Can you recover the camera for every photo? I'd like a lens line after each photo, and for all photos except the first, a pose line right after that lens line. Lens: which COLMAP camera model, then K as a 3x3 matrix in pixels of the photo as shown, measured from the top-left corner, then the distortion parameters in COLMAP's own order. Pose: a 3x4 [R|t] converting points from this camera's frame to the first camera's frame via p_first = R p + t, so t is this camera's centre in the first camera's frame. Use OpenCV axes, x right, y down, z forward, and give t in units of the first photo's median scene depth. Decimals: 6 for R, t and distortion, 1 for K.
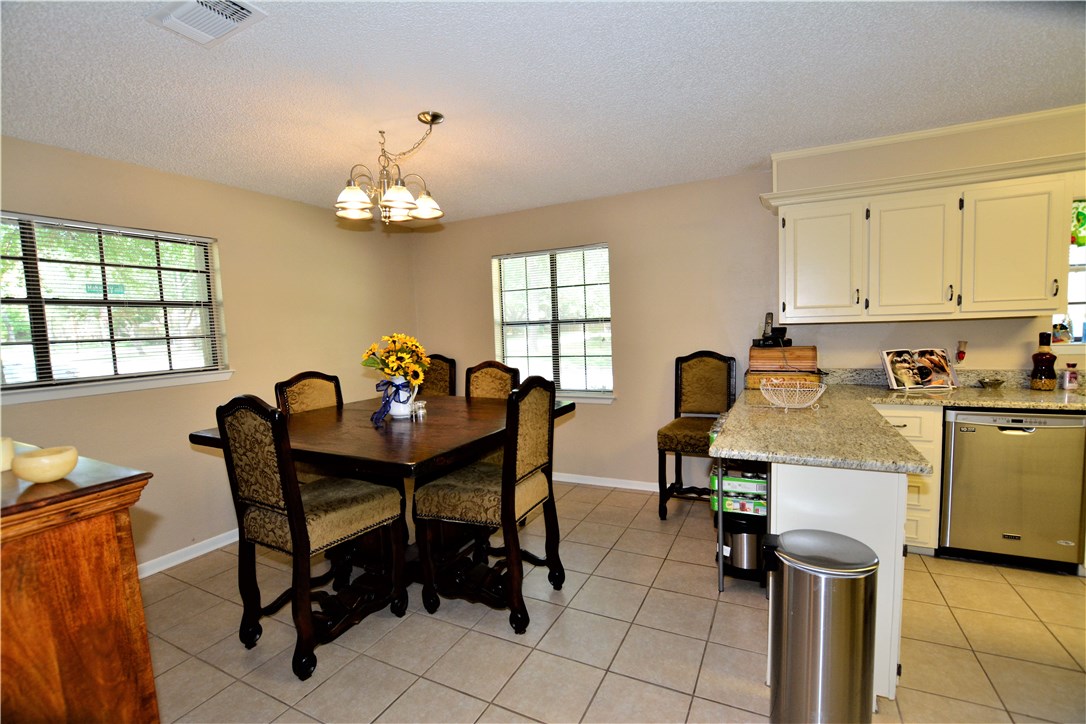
lens RADIAL K [[476.2, 0, 541.4], [0, 476.2, 362.3], [0, 0, 1]] dist [-0.026724, -0.000163]
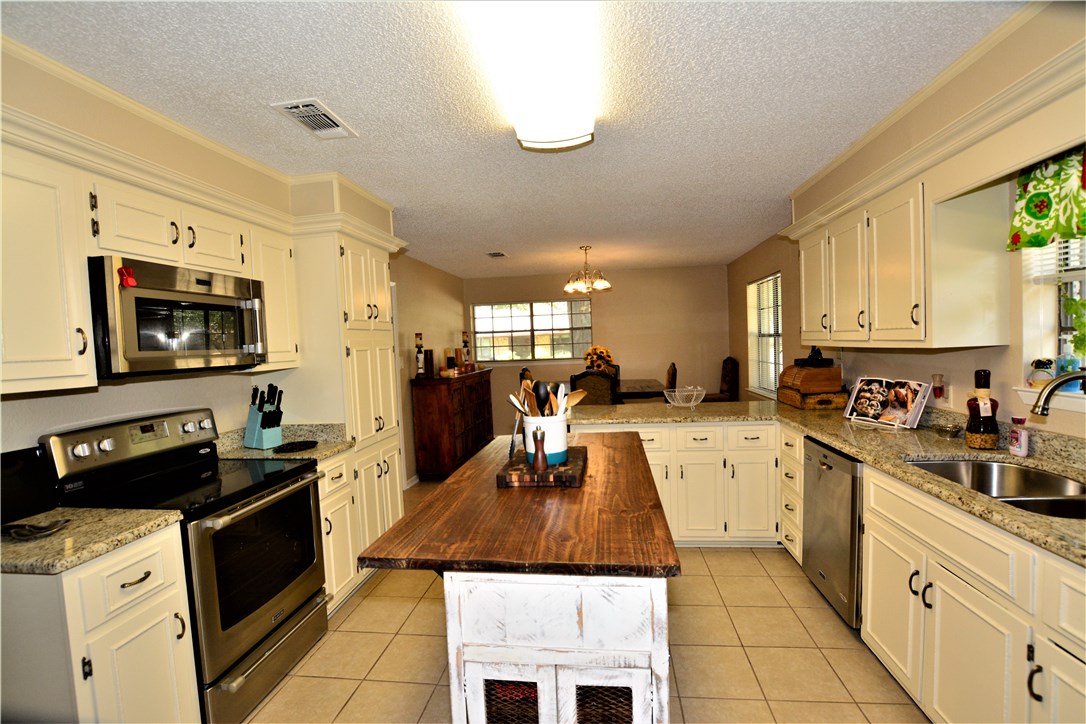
lens RADIAL K [[476.2, 0, 542.2], [0, 476.2, 365.4], [0, 0, 1]] dist [-0.026724, -0.000163]
pose [[0.344886, 0.069026, -0.936103, 1.281726], [-0.046925, 0.997313, 0.056251, -0.067022], [0.937471, 0.024526, 0.347198, 0.064519]]
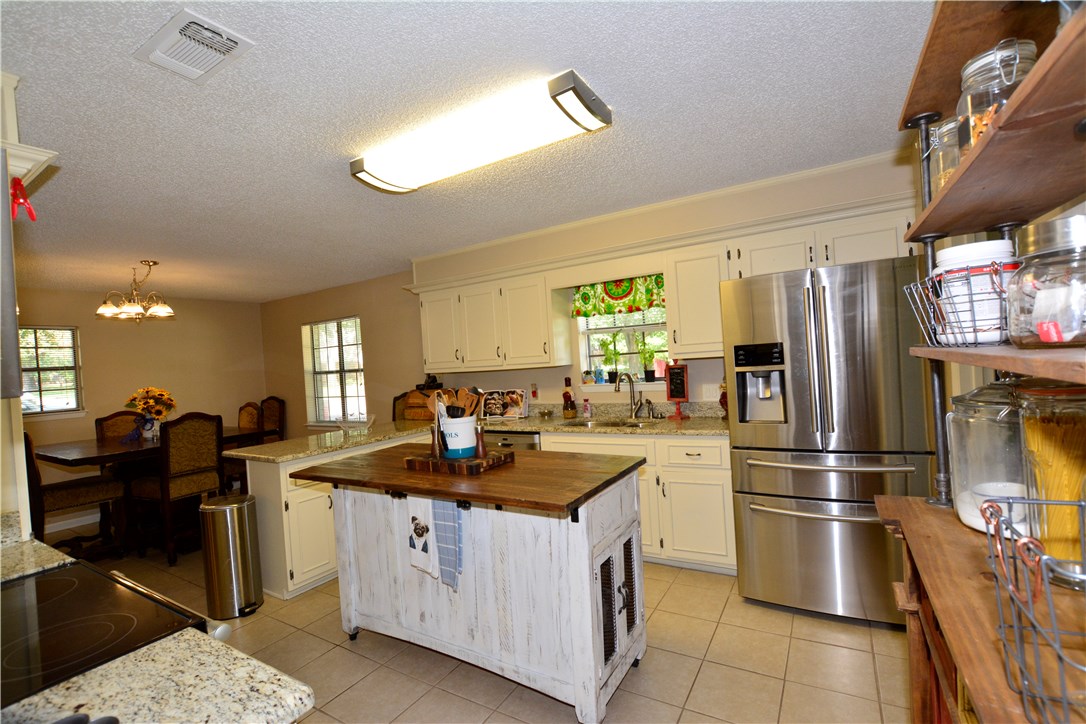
lens RADIAL K [[476.2, 0, 544.2], [0, 476.2, 361.6], [0, 0, 1]] dist [-0.026724, -0.000163]
pose [[0.996753, -0.022701, -0.077251, 0.944621], [0.017061, 0.997193, -0.072900, -0.006222], [0.078689, 0.071345, 0.994343, -0.394455]]
